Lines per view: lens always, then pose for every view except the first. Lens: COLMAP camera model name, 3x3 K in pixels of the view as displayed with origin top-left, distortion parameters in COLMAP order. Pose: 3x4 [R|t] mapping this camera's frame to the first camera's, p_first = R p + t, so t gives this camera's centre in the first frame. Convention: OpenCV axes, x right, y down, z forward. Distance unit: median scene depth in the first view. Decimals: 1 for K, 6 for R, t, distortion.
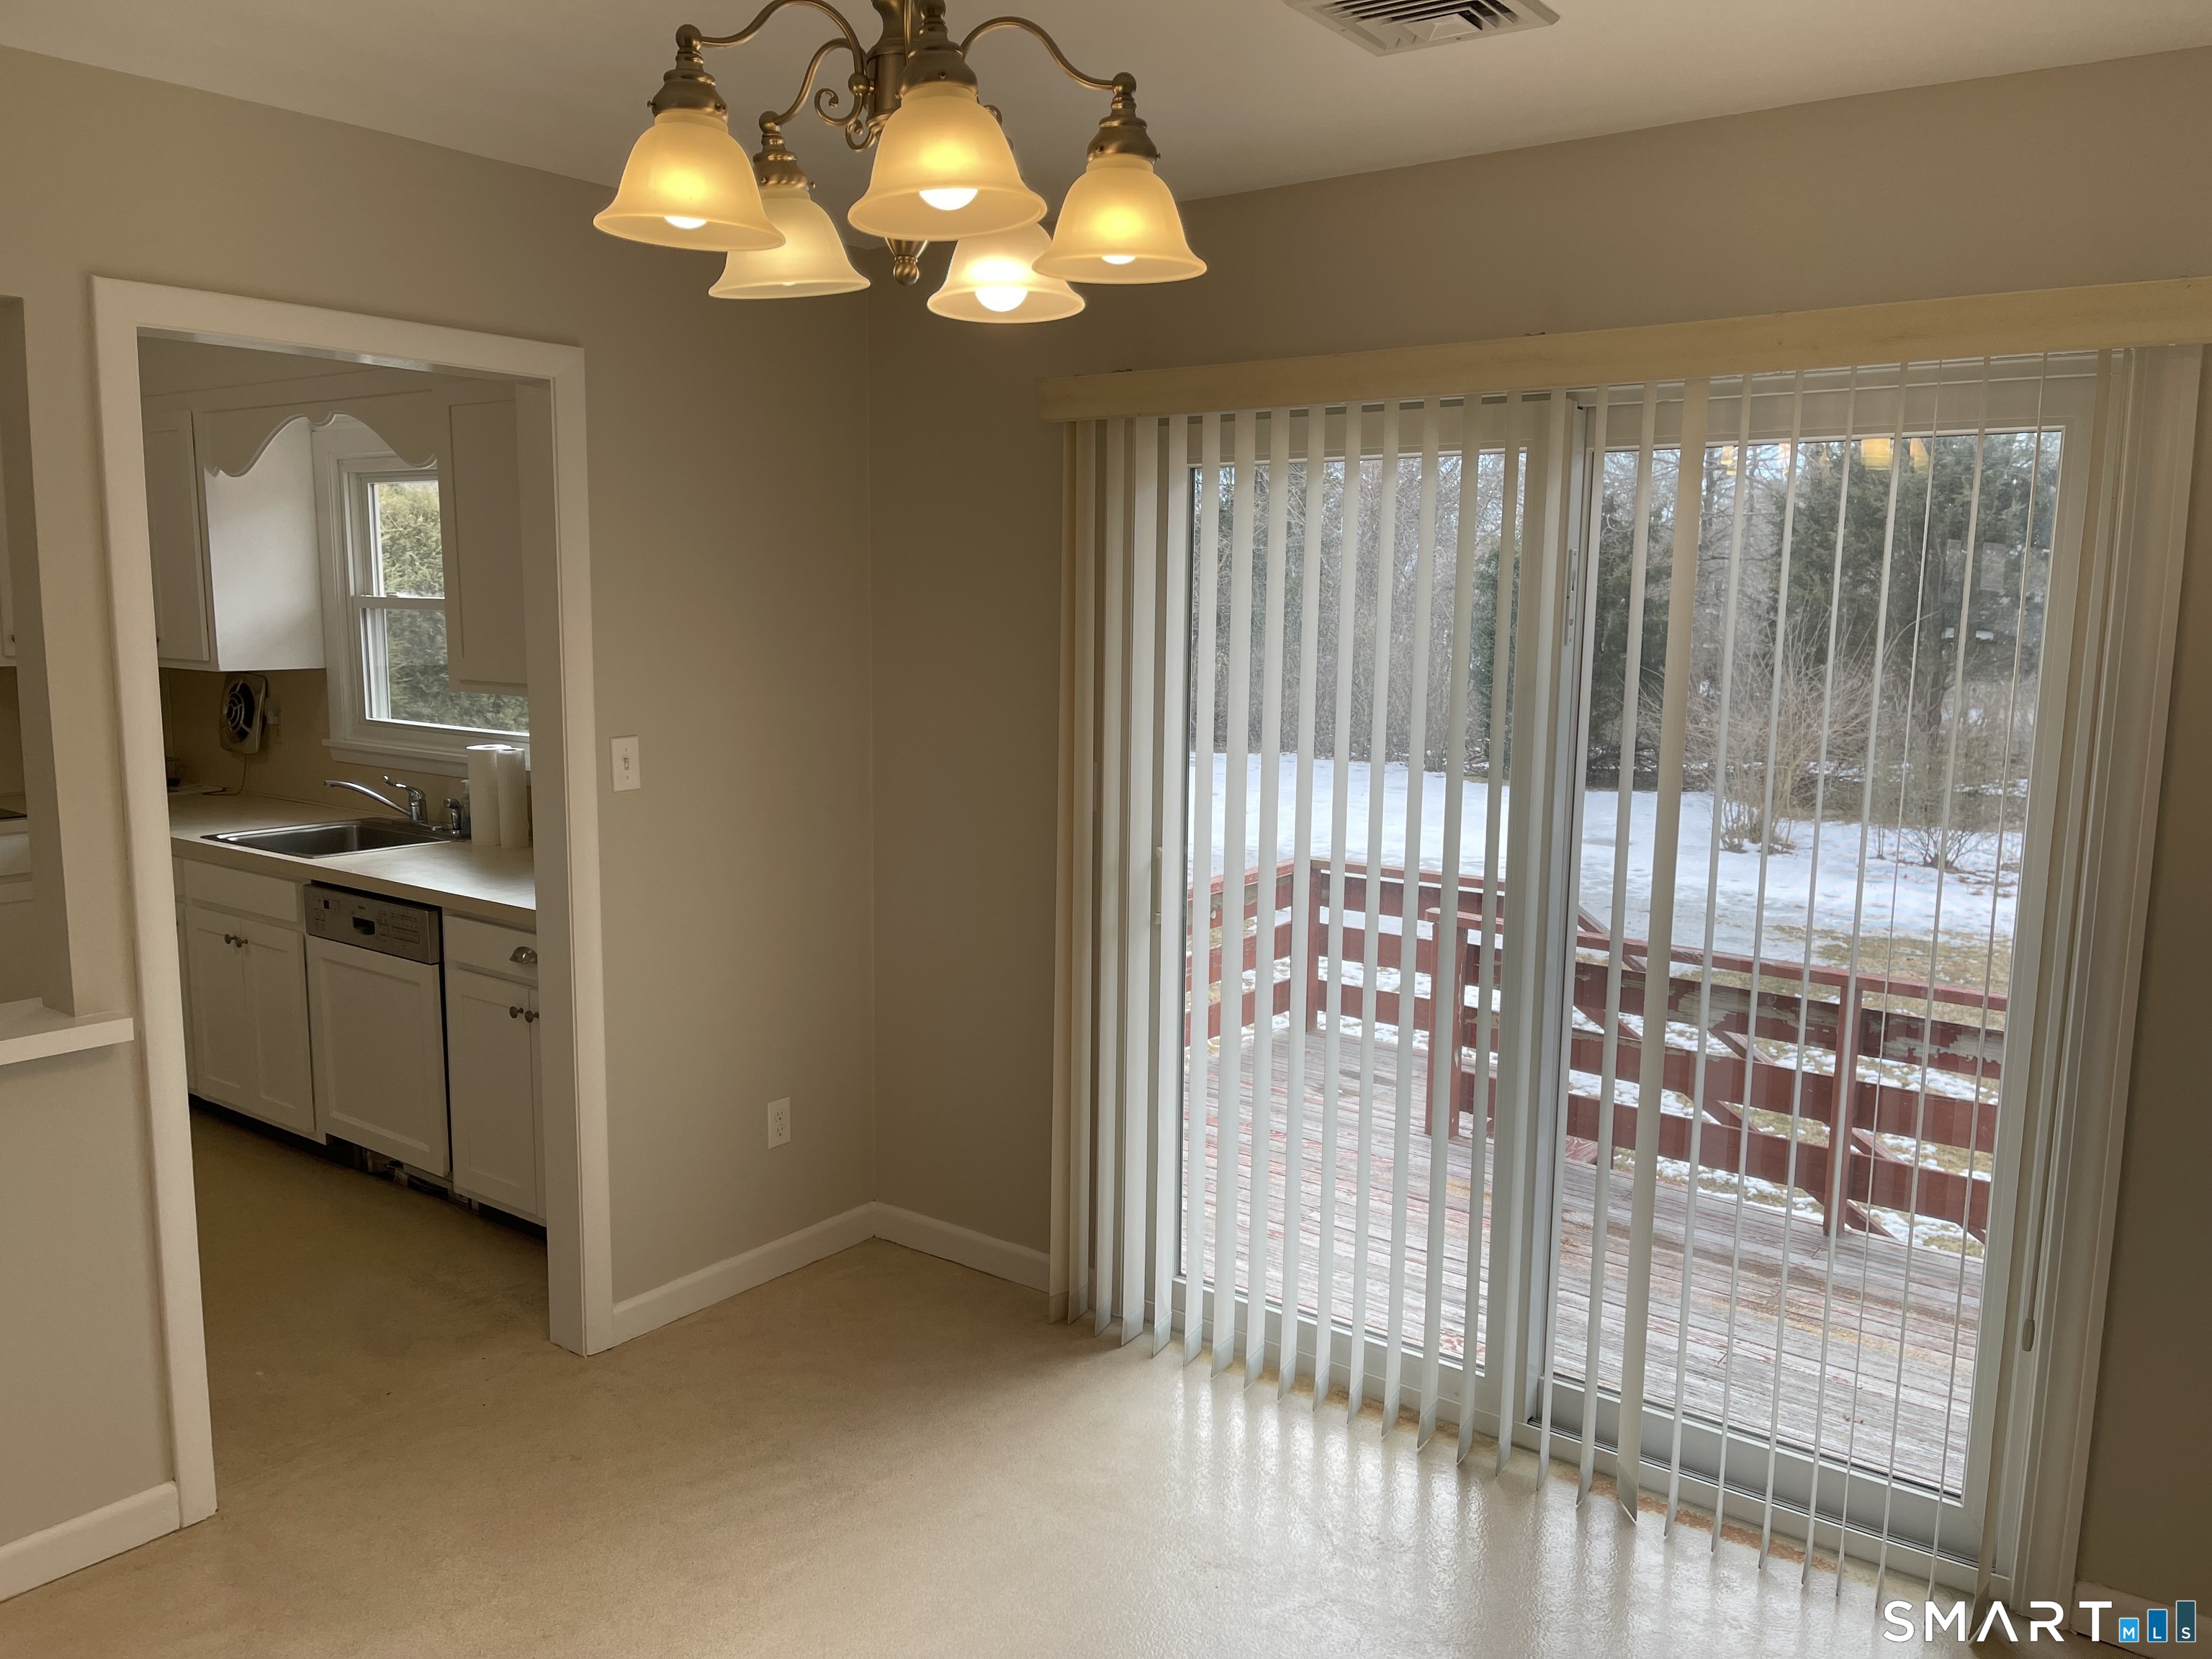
lens RADIAL K [[1654.2, 0, 1106.0], [0, 1654.2, 829.5], [0, 0, 1]] dist [0.026146, -0.002155]
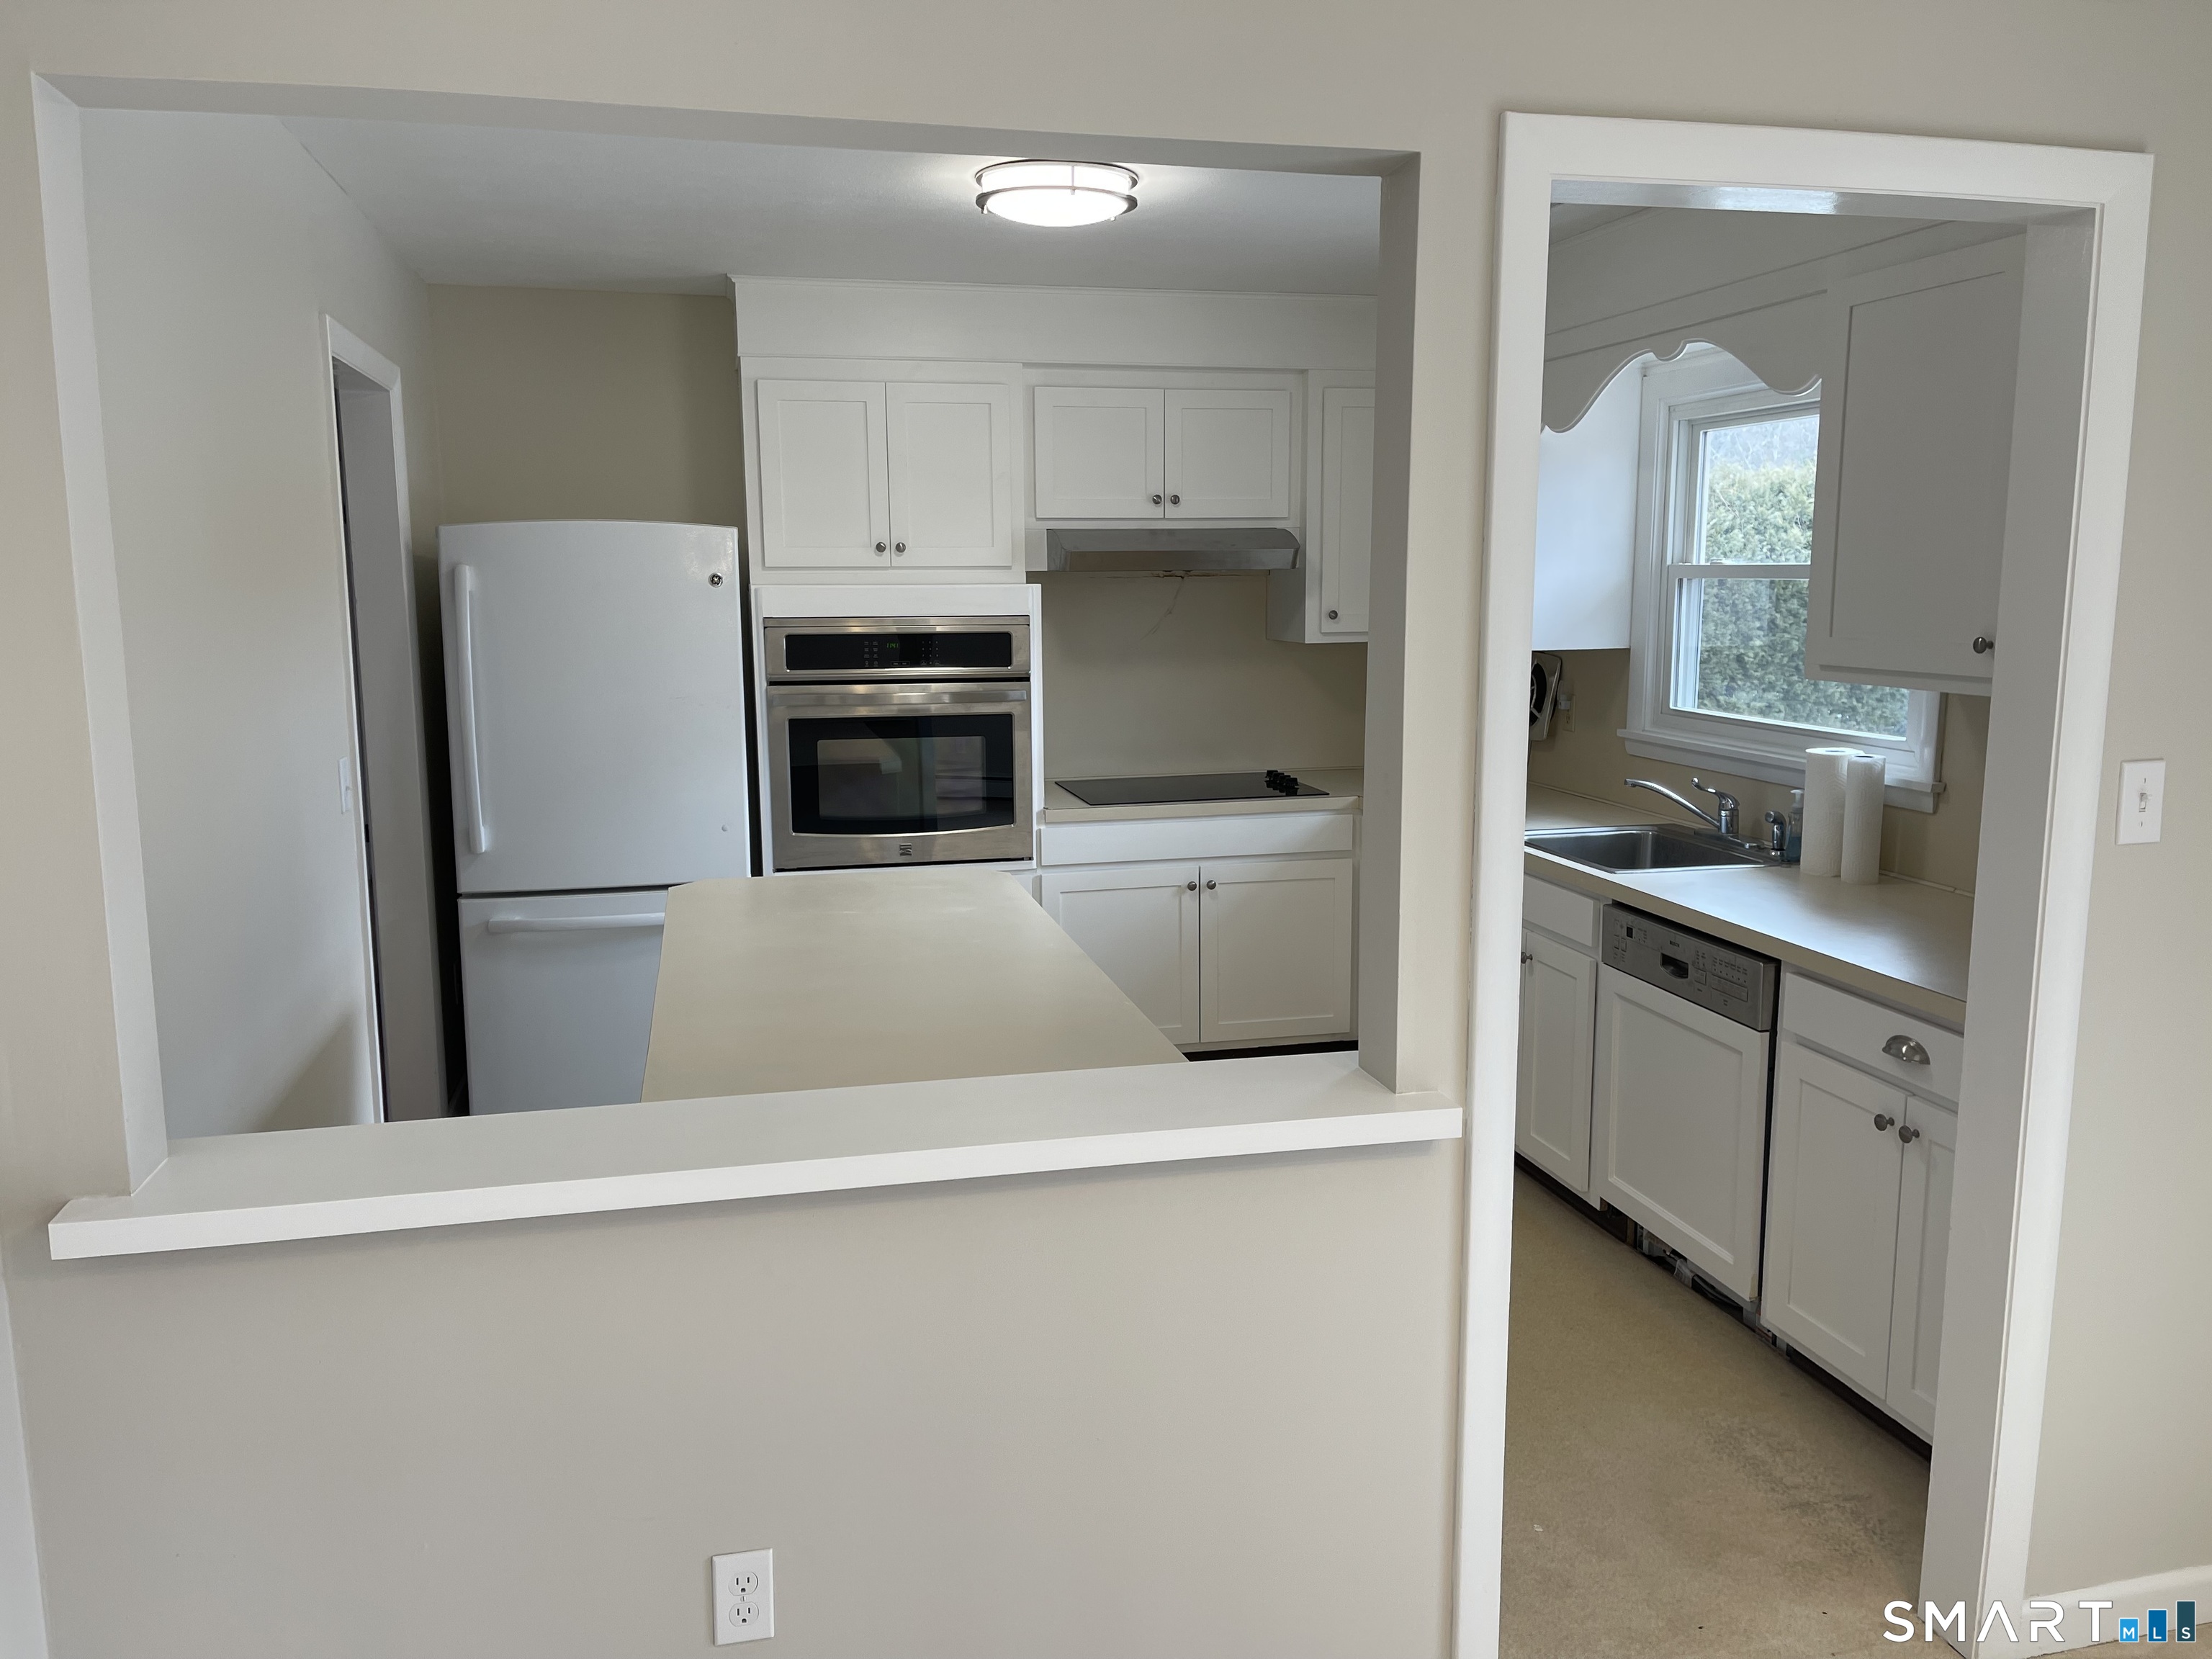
lens RADIAL K [[1654.2, 0, 1106.0], [0, 1654.2, 829.5], [0, 0, 1]] dist [0.026146, -0.002155]
pose [[0.766344, 0.086988, -0.636514, -0.143019], [-0.080289, 0.995991, 0.039450, -0.017486], [0.637393, 0.020872, 0.770256, 0.189013]]
